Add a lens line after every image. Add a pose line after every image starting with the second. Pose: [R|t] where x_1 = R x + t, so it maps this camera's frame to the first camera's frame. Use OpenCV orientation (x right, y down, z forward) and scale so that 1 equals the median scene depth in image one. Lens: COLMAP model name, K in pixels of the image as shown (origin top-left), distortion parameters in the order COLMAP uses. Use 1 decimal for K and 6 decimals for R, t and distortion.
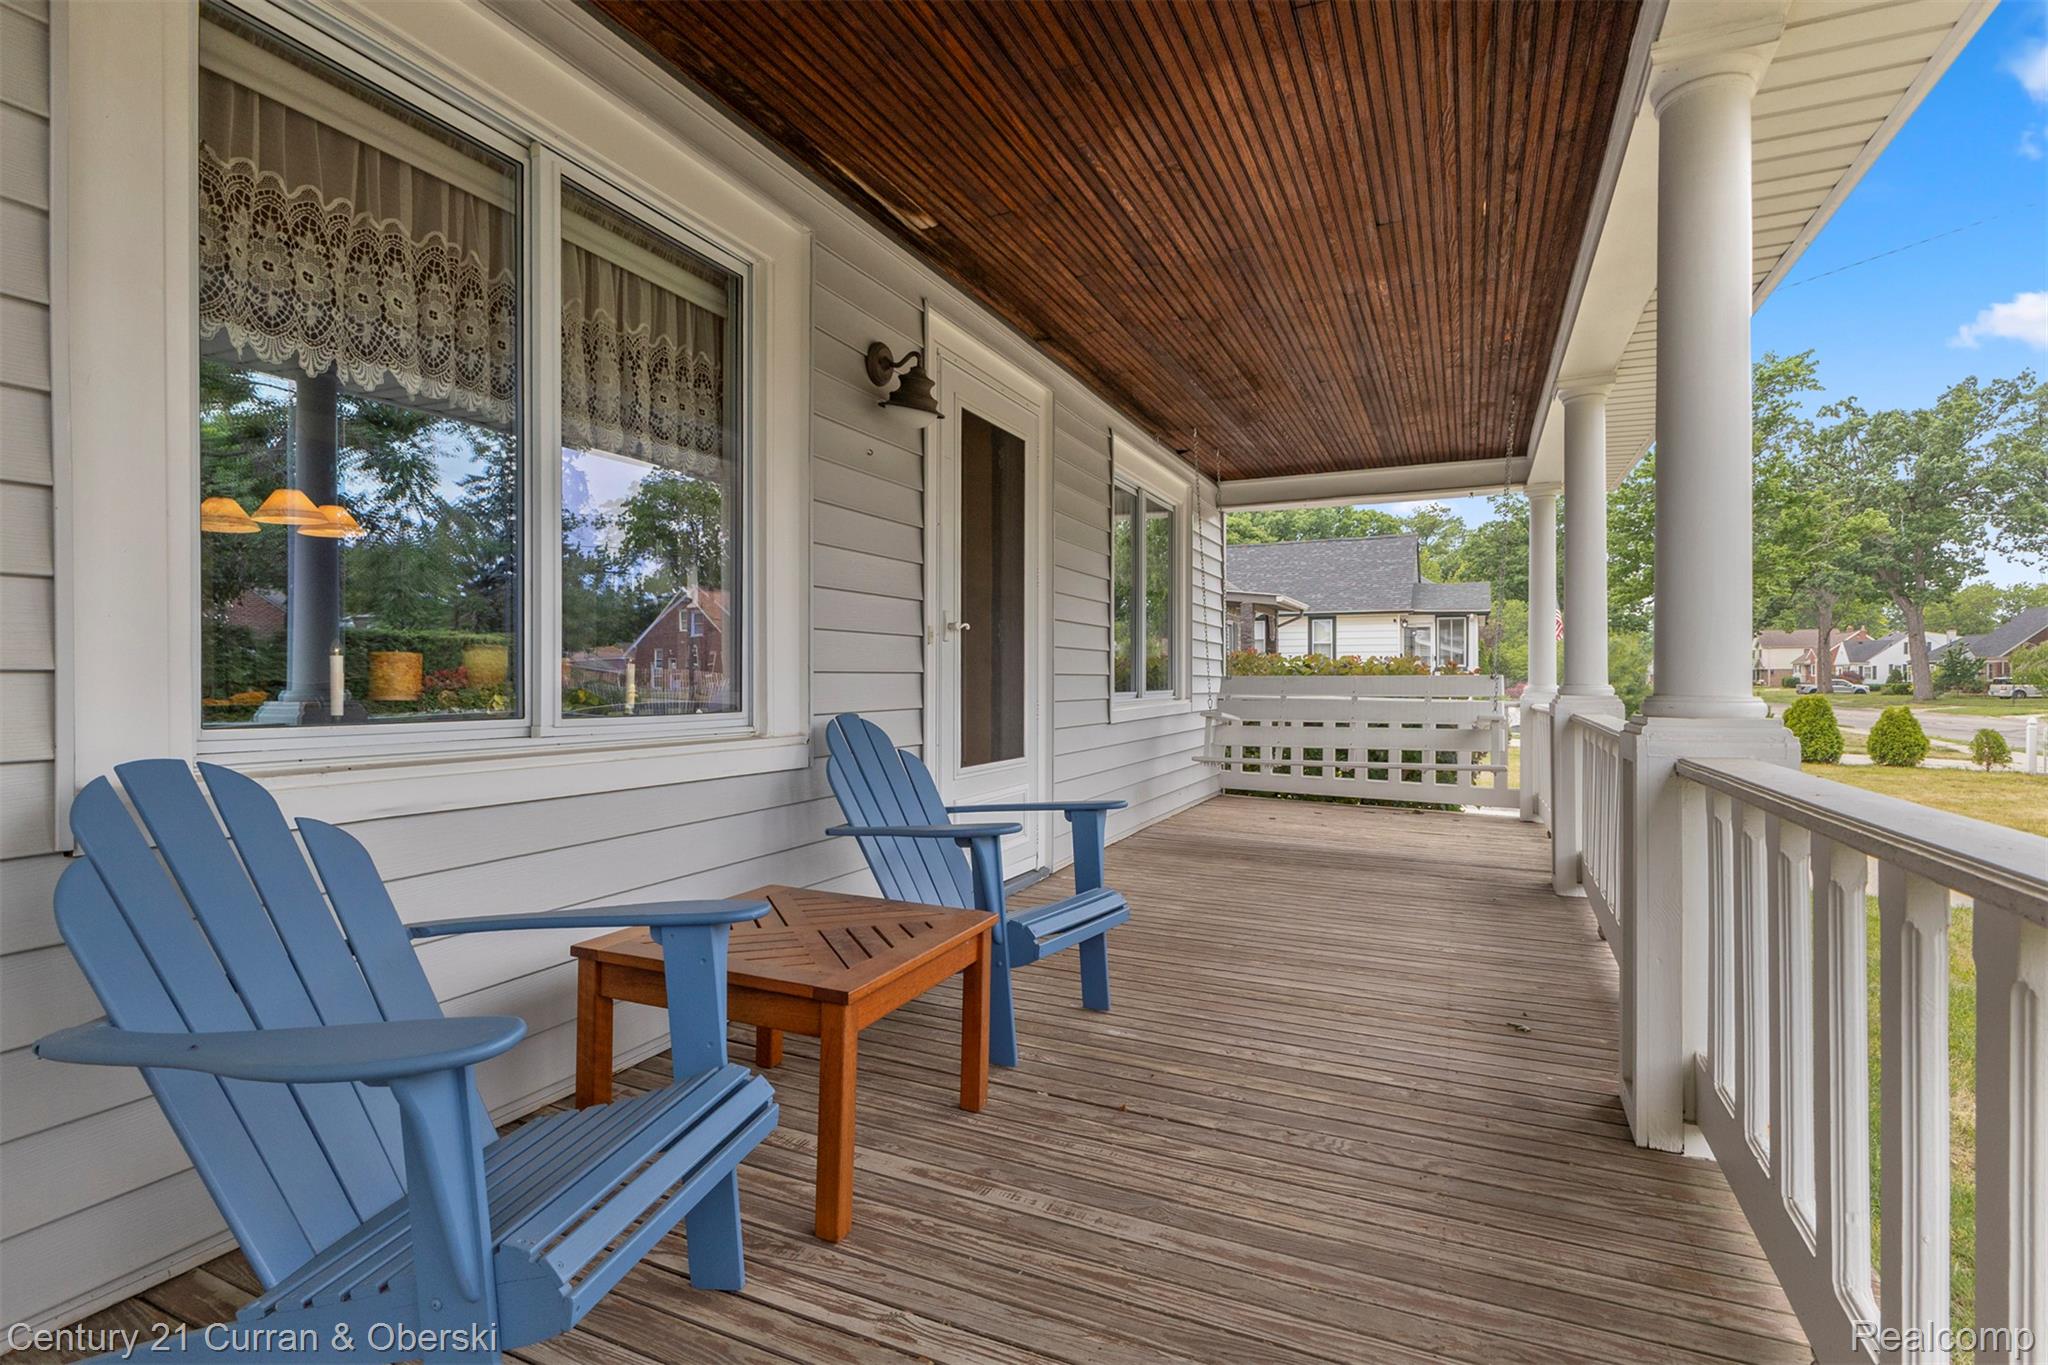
lens RADIAL K [[964.0, 0, 1030.4], [0, 964.0, 689.1], [0, 0, 1]] dist [-0.014408, 0.000228]
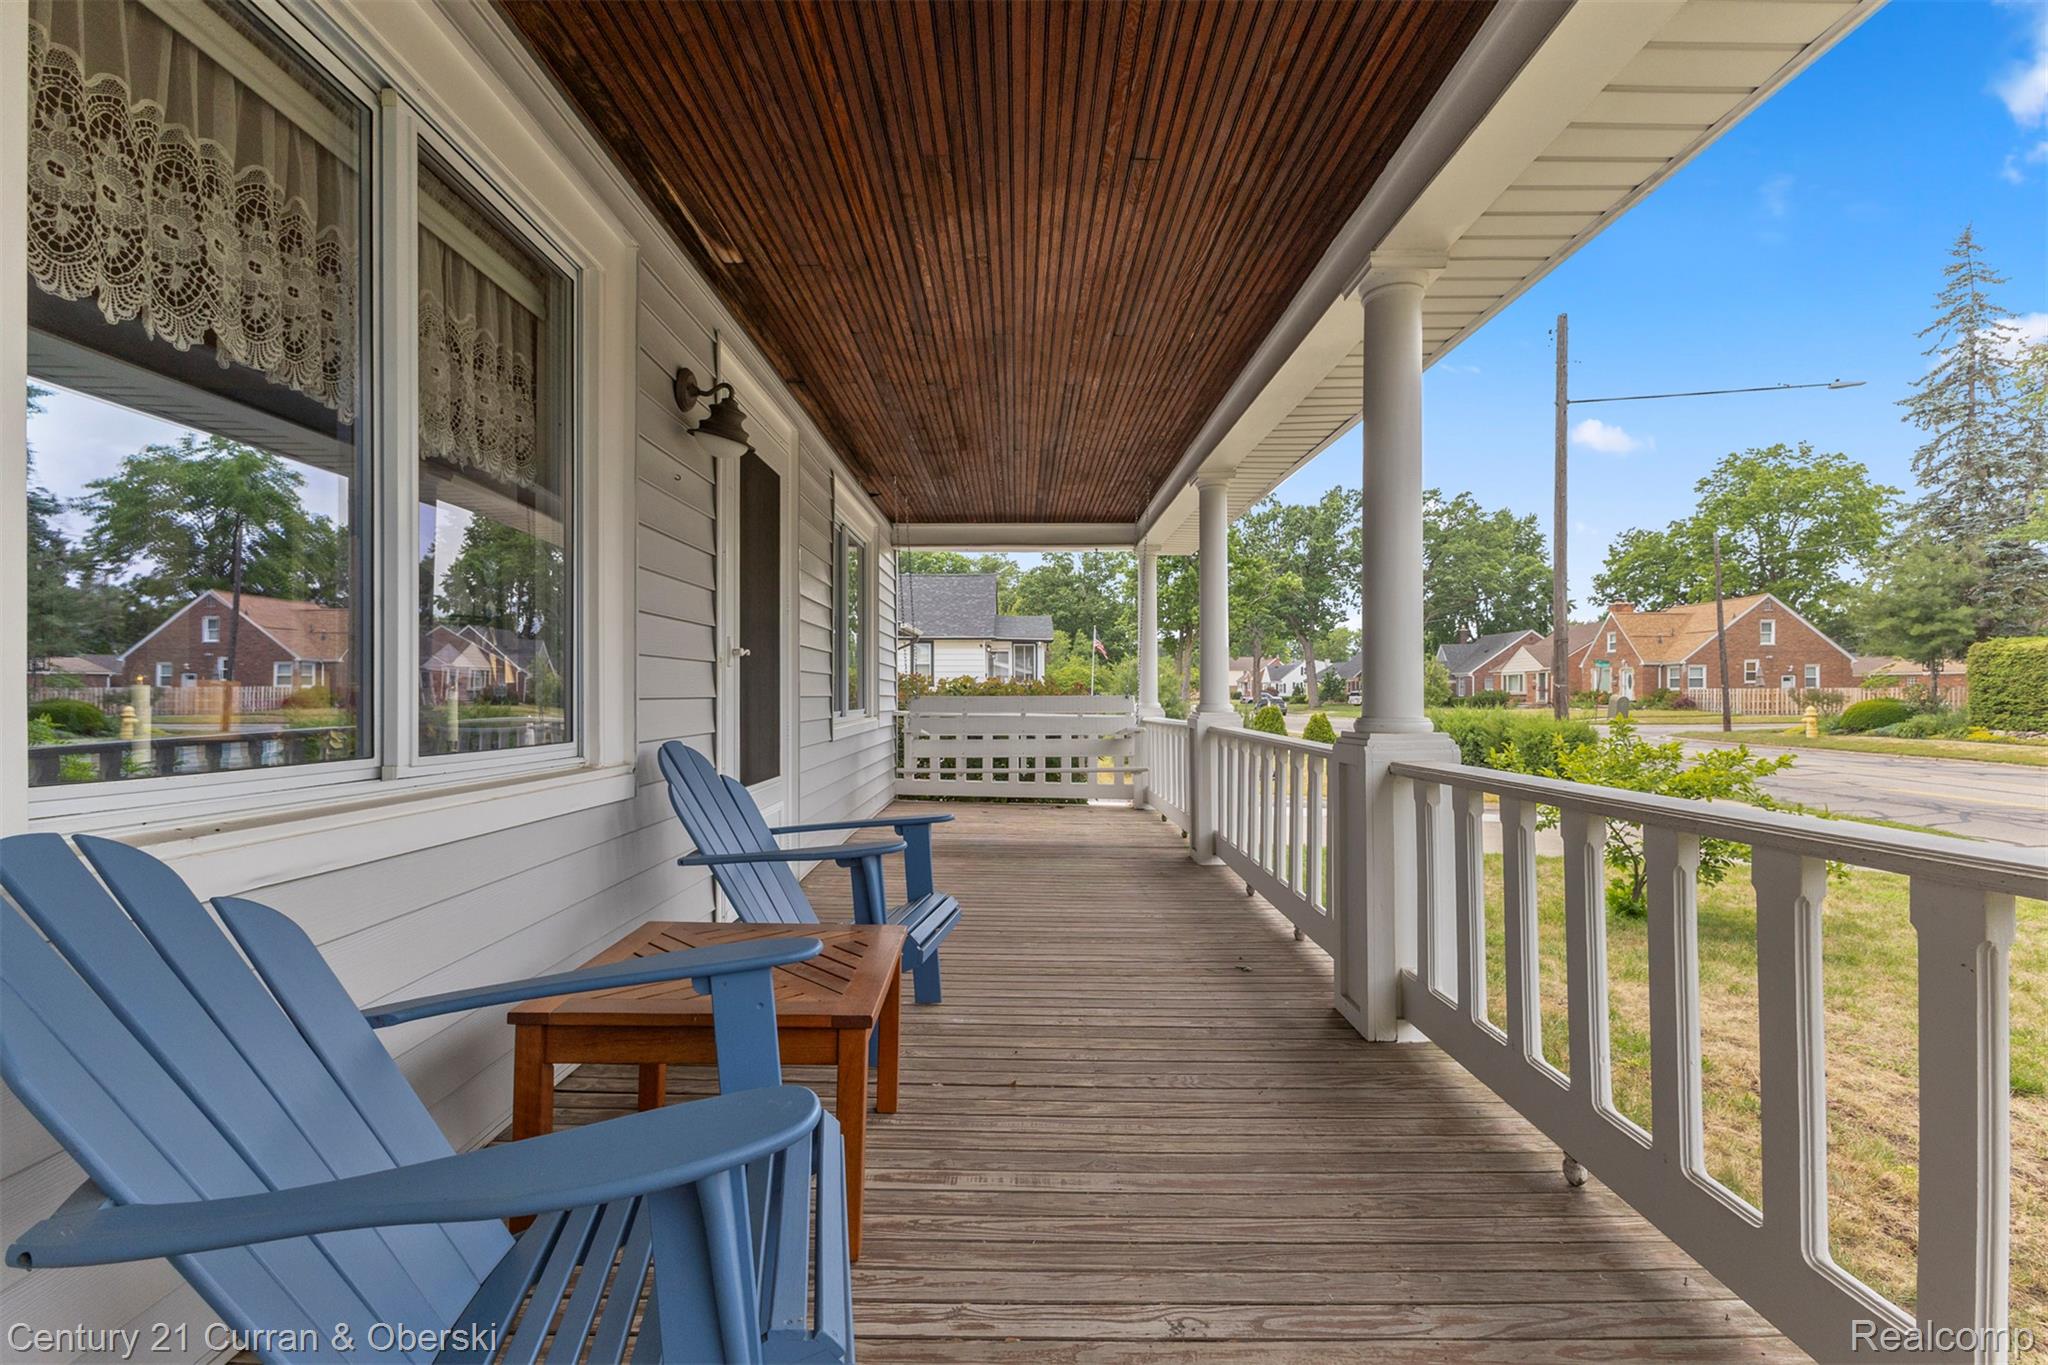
lens RADIAL K [[867.0, 0, 1020.6], [0, 867.0, 694.5], [0, 0, 1]] dist [-0.002238, -0.000836]
pose [[0.908985, -0.001639, 0.416826, -0.243710], [0.006015, 0.999940, -0.009185, -0.011768], [-0.416786, 0.010857, 0.908940, 0.044068]]
